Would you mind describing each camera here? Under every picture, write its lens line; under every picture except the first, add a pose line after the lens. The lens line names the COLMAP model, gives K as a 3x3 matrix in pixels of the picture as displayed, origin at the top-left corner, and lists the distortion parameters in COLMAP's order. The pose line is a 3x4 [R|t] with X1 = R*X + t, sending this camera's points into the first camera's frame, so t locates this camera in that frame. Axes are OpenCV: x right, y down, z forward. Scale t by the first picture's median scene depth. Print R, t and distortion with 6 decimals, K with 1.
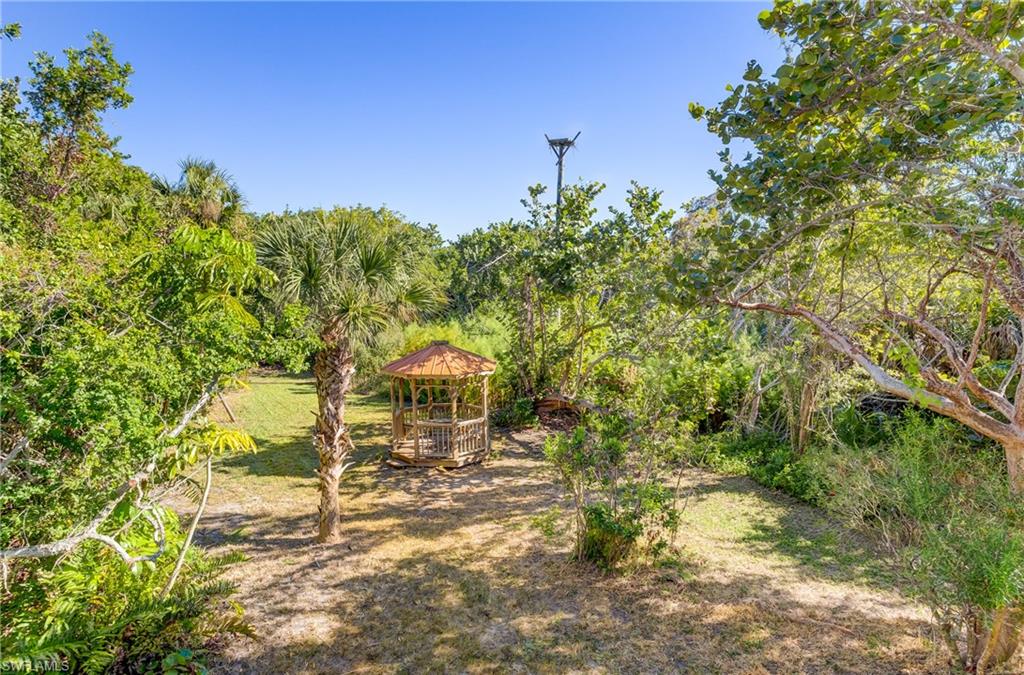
lens RADIAL K [[591.9, 0, 512.0], [0, 591.9, 337.5], [0, 0, 1]] dist [-0.070690, 0.000852]
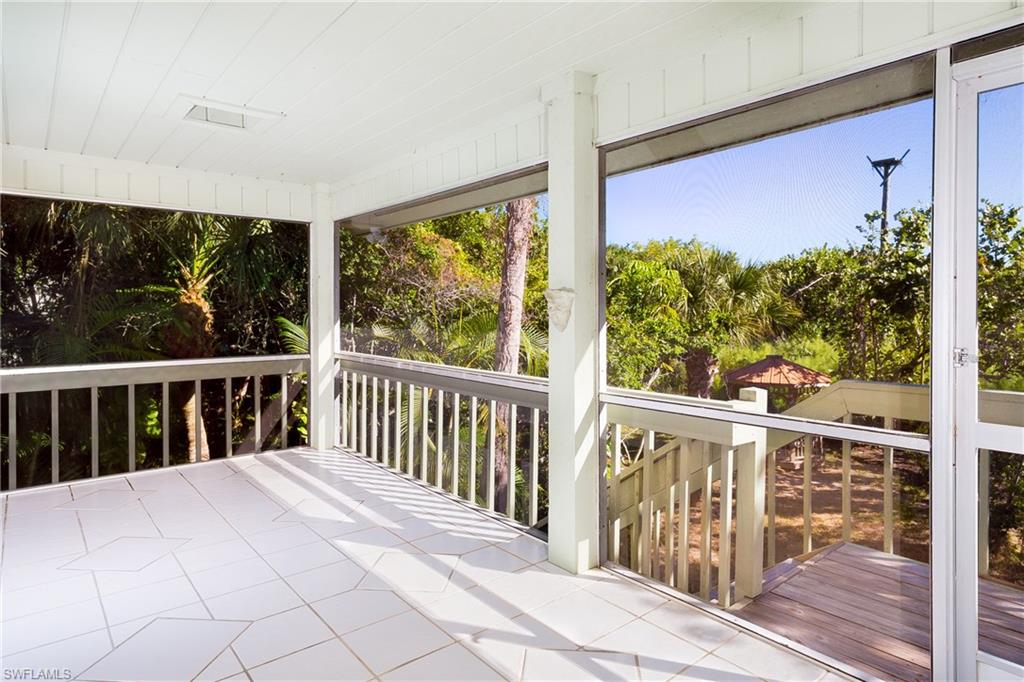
lens RADIAL K [[598.4, 0, 525.8], [0, 598.4, 315.8], [0, 0, 1]] dist [0.004557, 0.000751]
pose [[0.907183, -0.001462, -0.420733, -0.070336], [-0.035220, 0.996220, -0.079403, 0.037469], [0.419259, 0.086852, 0.903703, -0.226061]]
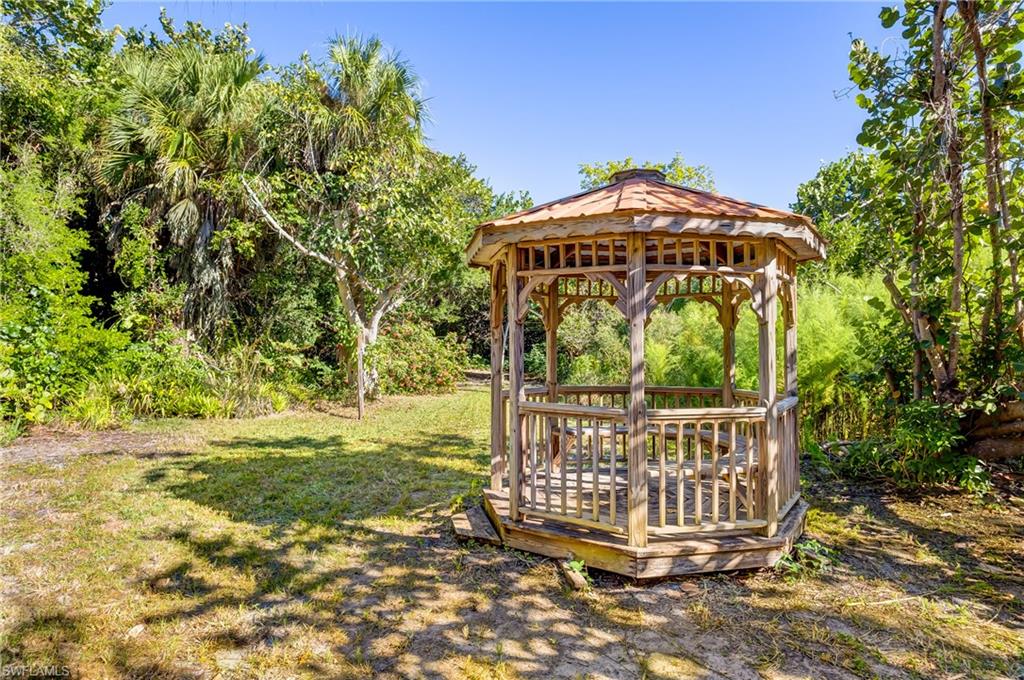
lens RADIAL K [[597.3, 0, 512.0], [0, 597.3, 340.0], [0, 0, 1]] dist [-0.086390, 0.055978]
pose [[0.832389, 0.003370, -0.554182, 0.004885], [-0.062700, 0.994134, -0.088131, 0.129235], [0.550634, 0.108107, 0.827717, 0.677779]]
